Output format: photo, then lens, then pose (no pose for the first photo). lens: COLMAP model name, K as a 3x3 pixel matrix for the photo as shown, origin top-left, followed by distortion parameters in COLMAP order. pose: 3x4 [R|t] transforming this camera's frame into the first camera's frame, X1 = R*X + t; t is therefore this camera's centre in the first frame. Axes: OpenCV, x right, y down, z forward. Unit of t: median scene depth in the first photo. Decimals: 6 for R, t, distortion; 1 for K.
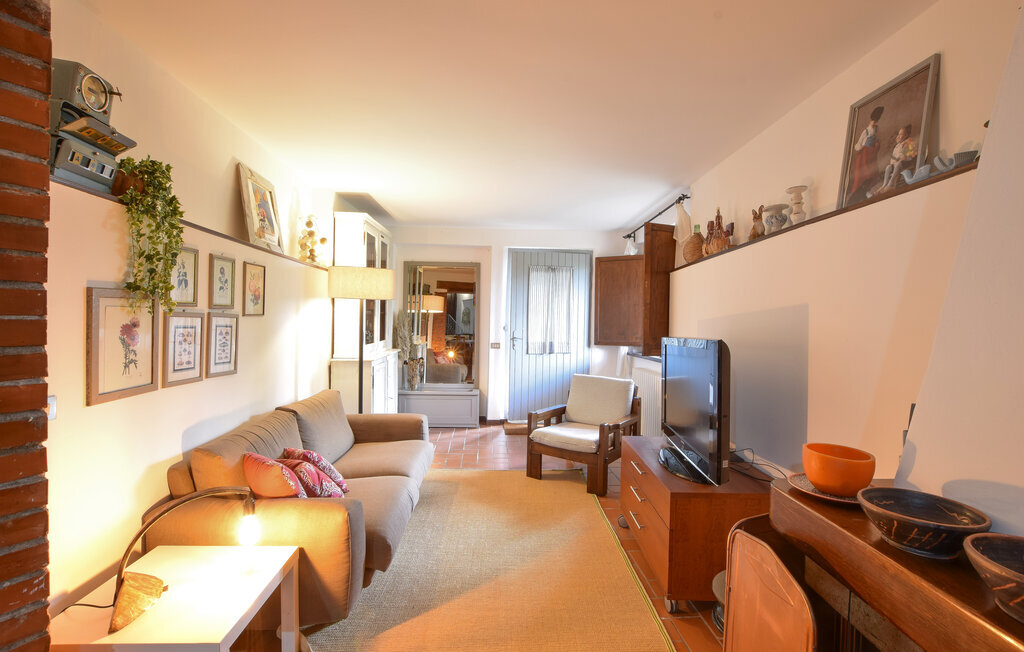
lens RADIAL K [[460.3, 0, 510.6], [0, 460.3, 317.9], [0, 0, 1]] dist [-0.002895, -0.000163]
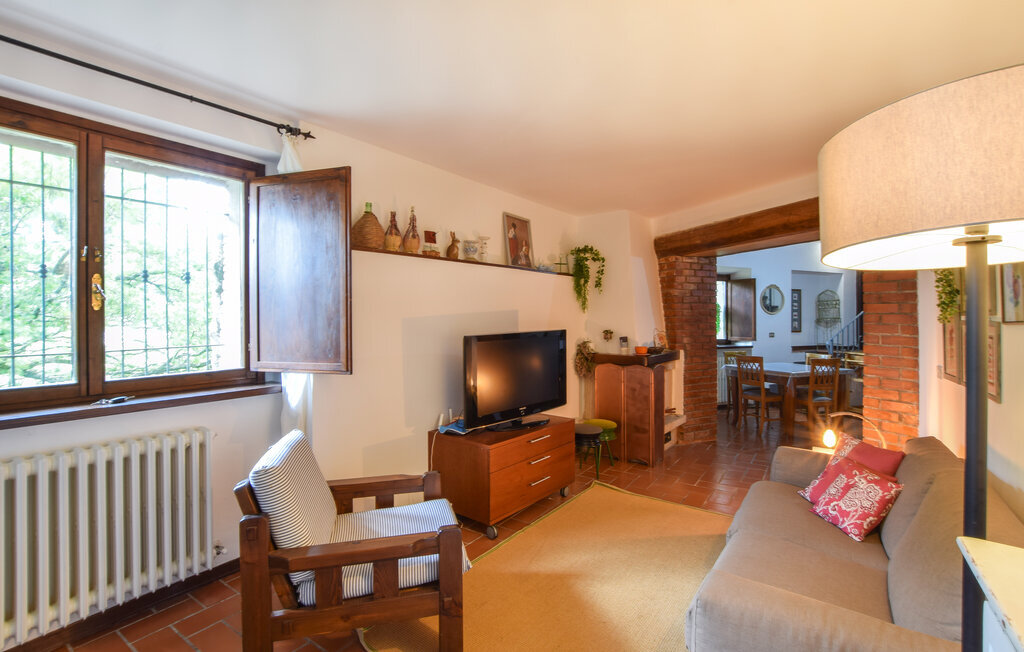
lens RADIAL K [[434.9, 0, 499.9], [0, 434.9, 323.2], [0, 0, 1]] dist [-0.000461, -0.000005]
pose [[-0.756307, -0.021379, 0.653867, -0.418524], [-0.013430, 0.999763, 0.017155, -0.005322], [-0.654079, 0.004194, -0.756415, 2.036425]]
